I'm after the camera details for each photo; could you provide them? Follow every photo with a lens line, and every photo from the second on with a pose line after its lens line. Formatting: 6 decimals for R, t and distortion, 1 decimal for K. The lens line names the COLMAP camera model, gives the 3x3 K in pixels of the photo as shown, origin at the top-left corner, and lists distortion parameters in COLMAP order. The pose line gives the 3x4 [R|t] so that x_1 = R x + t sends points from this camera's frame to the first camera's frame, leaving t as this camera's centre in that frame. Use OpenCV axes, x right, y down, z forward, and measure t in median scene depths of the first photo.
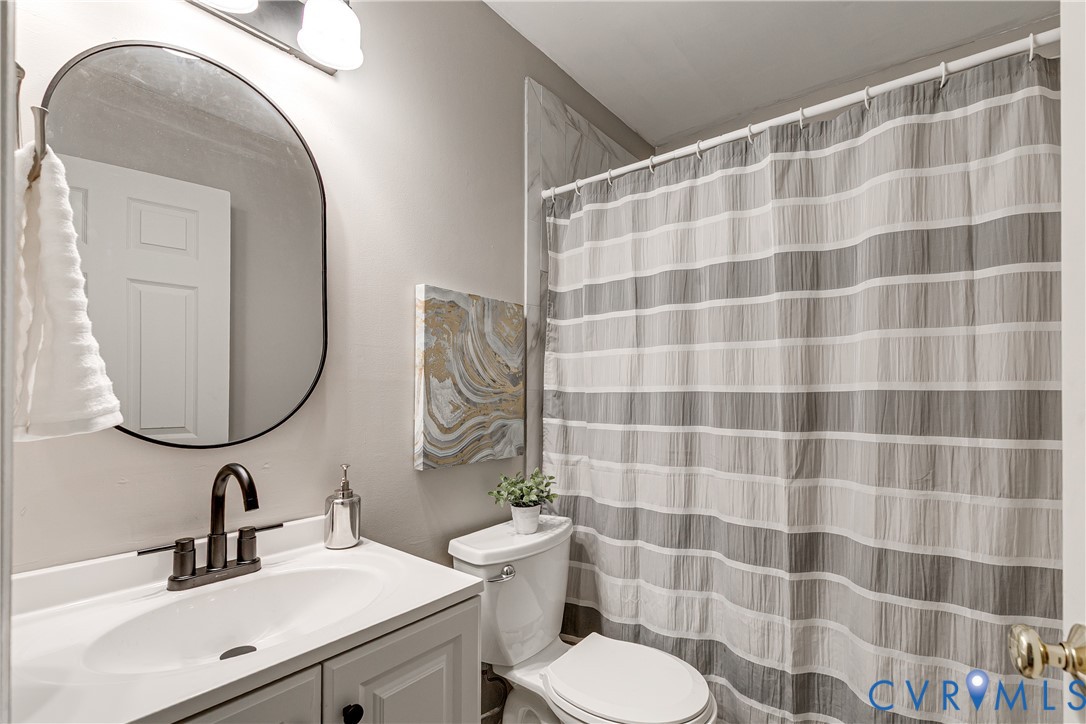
lens RADIAL K [[485.9, 0, 554.8], [0, 485.9, 393.2], [0, 0, 1]] dist [-0.005022, 0.001035]
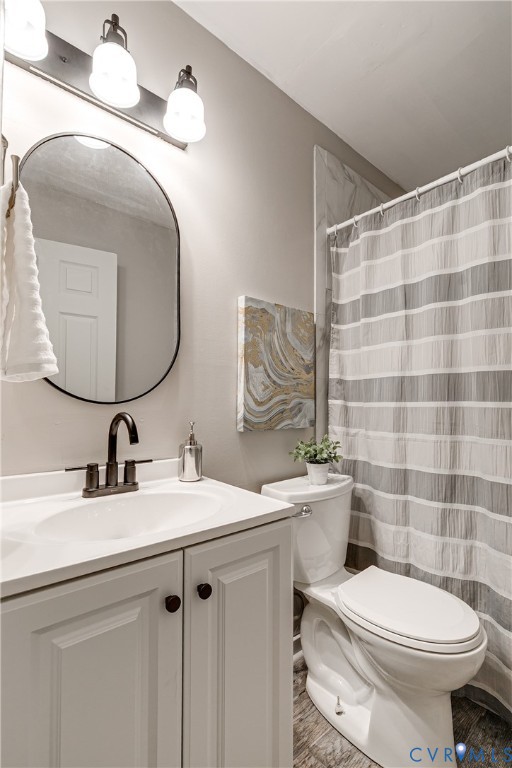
lens RADIAL K [[343.6, 0, 247.5], [0, 343.6, 397.8], [0, 0, 1]] dist [-0.005022, 0.001035]
pose [[0.977293, -0.008896, -0.211706, -0.051222], [0.003899, 0.999704, -0.024007, 0.082557], [0.211857, 0.022637, 0.977038, 0.047326]]
